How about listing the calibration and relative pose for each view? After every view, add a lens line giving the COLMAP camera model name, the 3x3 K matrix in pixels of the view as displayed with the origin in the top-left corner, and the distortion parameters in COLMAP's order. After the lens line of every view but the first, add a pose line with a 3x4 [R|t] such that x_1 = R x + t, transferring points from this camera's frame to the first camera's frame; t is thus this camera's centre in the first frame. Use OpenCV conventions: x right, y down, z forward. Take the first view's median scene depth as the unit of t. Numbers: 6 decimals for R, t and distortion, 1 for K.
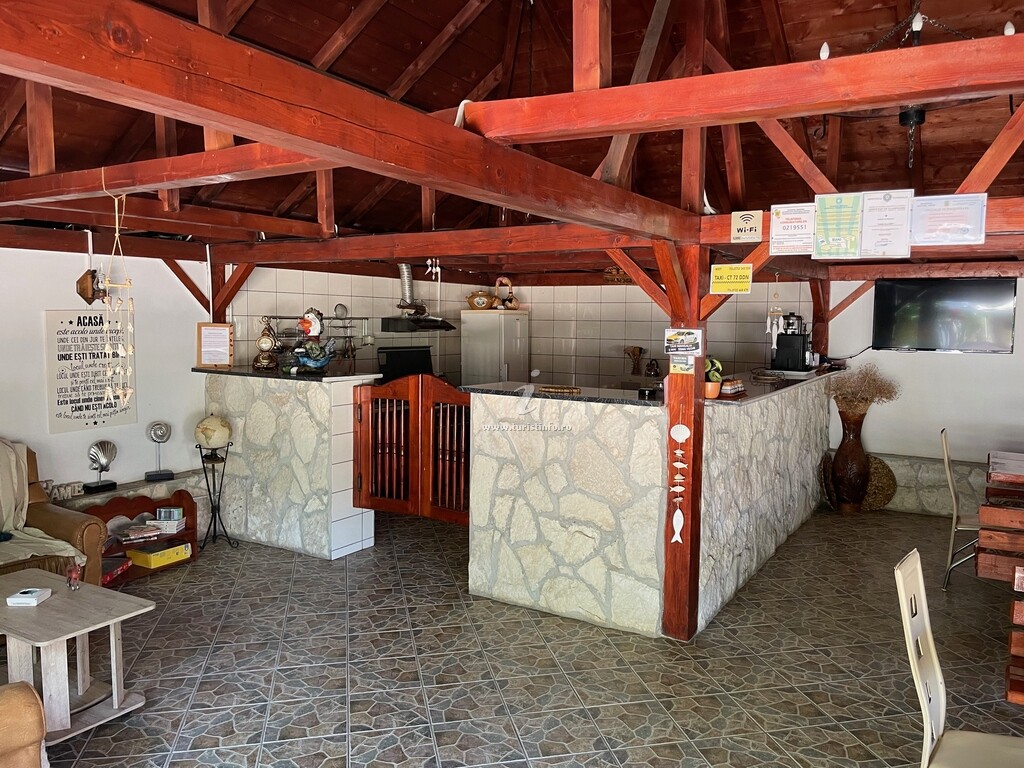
lens RADIAL K [[784.2, 0, 530.7], [0, 784.2, 381.8], [0, 0, 1]] dist [0.084355, -0.112515]
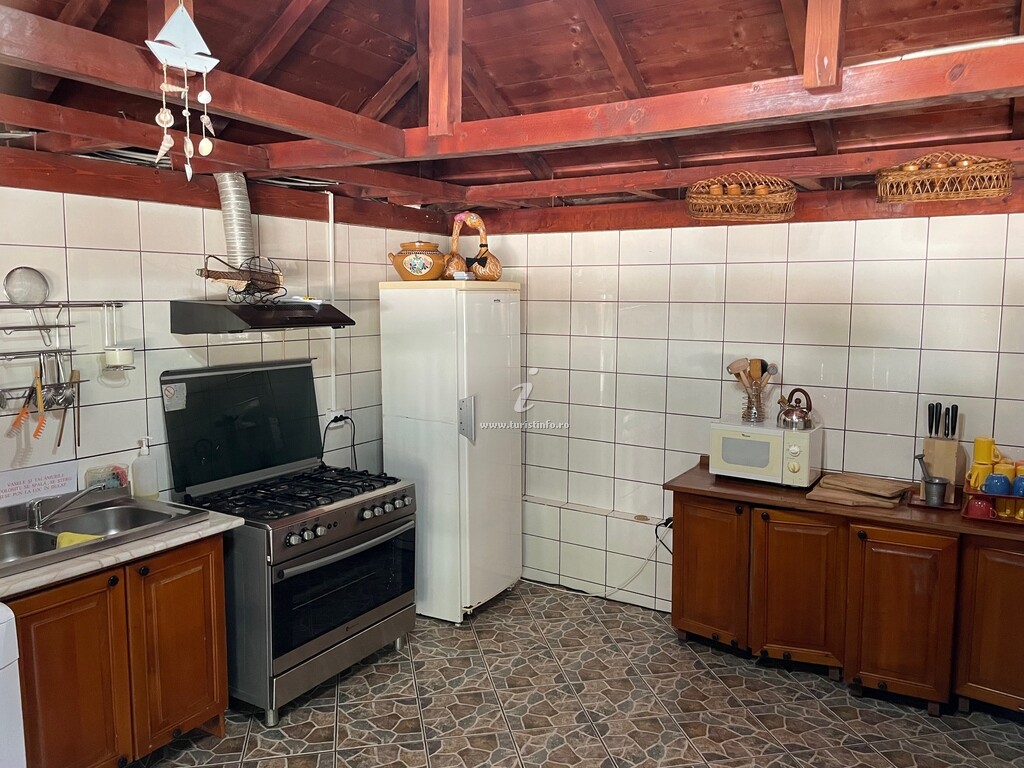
lens RADIAL K [[784.2, 0, 494.6], [0, 784.2, 365.7], [0, 0, 1]] dist [0.084355, -0.112515]
pose [[0.998978, 0.001290, -0.045170, 0.005725], [-0.000482, 0.999840, 0.017888, -0.076760], [0.045185, -0.017848, 0.998819, 0.822201]]
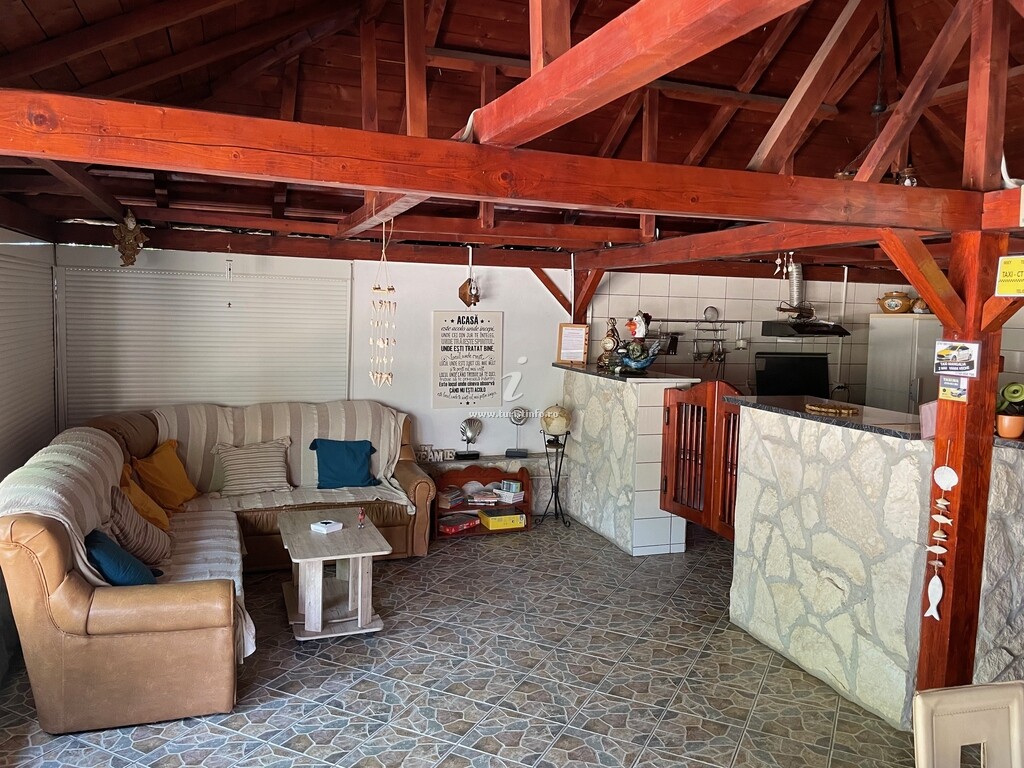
lens RADIAL K [[784.2, 0, 516.8], [0, 784.2, 381.3], [0, 0, 1]] dist [0.084355, -0.112515]
pose [[0.778806, 0.066281, -0.623754, 0.254444], [-0.068334, 0.997448, 0.020669, -0.011852], [0.623532, 0.026527, 0.781348, 0.098977]]
